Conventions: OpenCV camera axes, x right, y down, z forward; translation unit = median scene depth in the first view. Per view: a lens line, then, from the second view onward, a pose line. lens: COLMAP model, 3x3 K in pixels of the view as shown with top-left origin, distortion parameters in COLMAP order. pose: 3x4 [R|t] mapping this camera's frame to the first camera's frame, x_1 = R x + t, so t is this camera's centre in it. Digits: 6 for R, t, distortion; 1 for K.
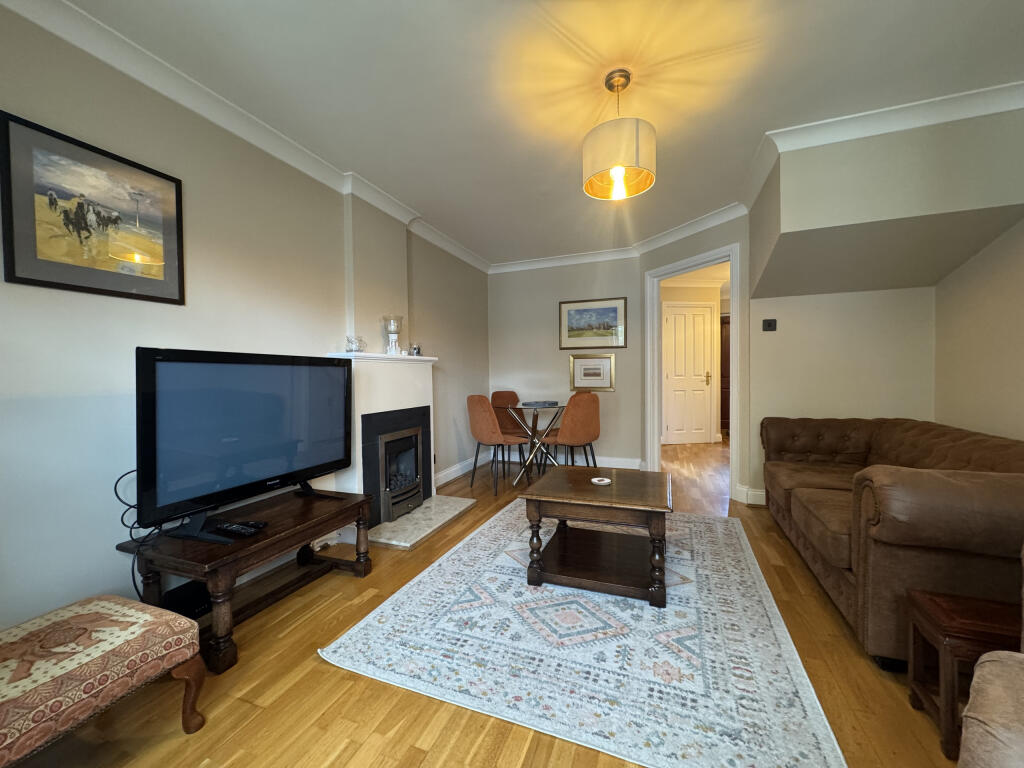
lens RADIAL K [[406.2, 0, 512.1], [0, 406.2, 380.2], [0, 0, 1]] dist [-0.000999, 0.000472]
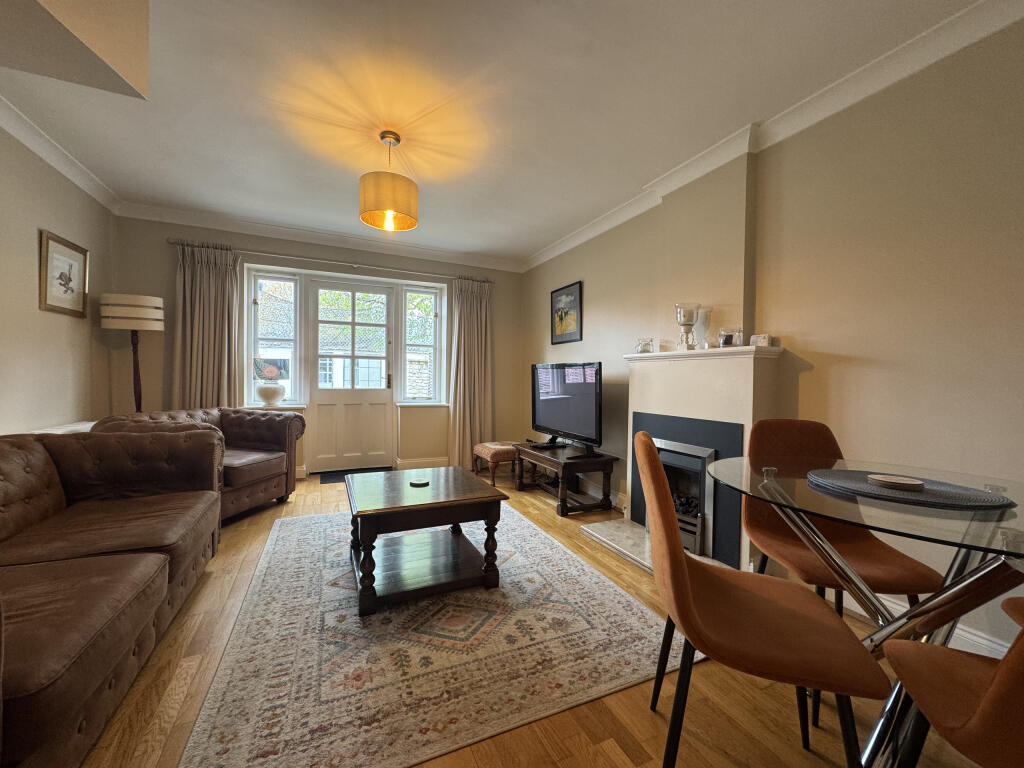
lens RADIAL K [[406.2, 0, 511.9], [0, 406.2, 380.2], [0, 0, 1]] dist [-0.000999, 0.000472]
pose [[-0.698016, 0.010551, -0.716005, 0.769664], [-0.010599, 0.999630, 0.025063, -0.026403], [0.716004, 0.025083, -0.697646, 1.852501]]
